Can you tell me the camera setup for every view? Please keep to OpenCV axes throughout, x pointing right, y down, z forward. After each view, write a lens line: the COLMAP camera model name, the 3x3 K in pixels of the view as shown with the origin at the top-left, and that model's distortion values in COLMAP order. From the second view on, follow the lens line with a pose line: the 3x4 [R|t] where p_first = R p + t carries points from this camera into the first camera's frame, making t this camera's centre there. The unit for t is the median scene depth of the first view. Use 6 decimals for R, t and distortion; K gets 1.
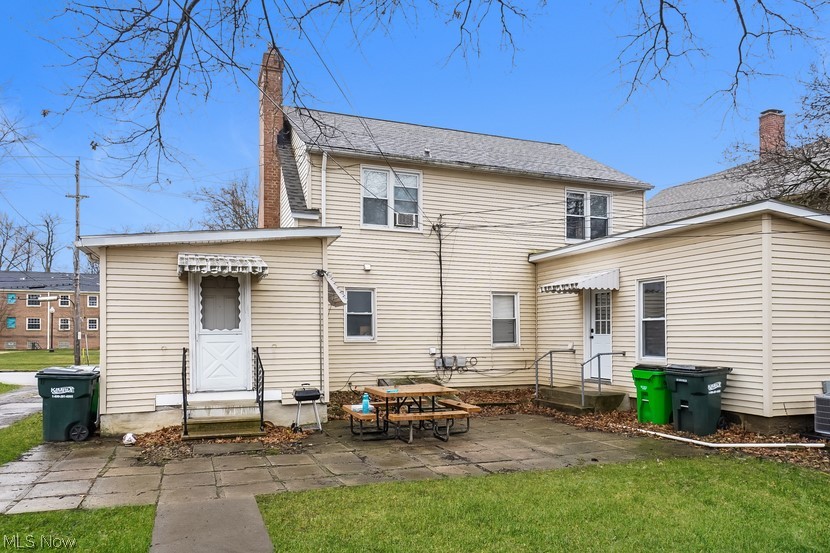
lens RADIAL K [[572.3, 0, 414.6], [0, 572.3, 329.0], [0, 0, 1]] dist [0.020282, 0.001525]
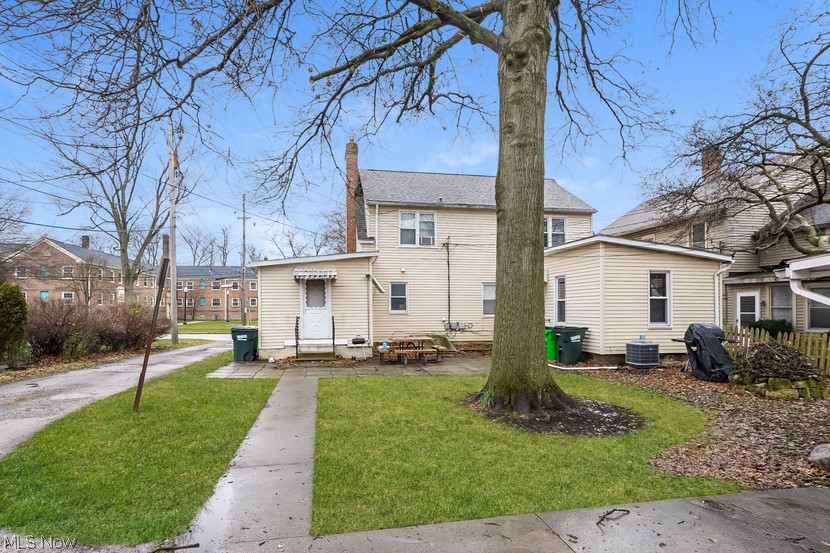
lens RADIAL K [[454.3, 0, 415.3], [0, 454.3, 309.0], [0, 0, 1]] dist [-0.000425, -0.000061]
pose [[0.986128, -0.002760, -0.165961, 0.230626], [0.004346, 0.999948, 0.009194, -0.004932], [0.165927, -0.009788, 0.986089, -0.422555]]
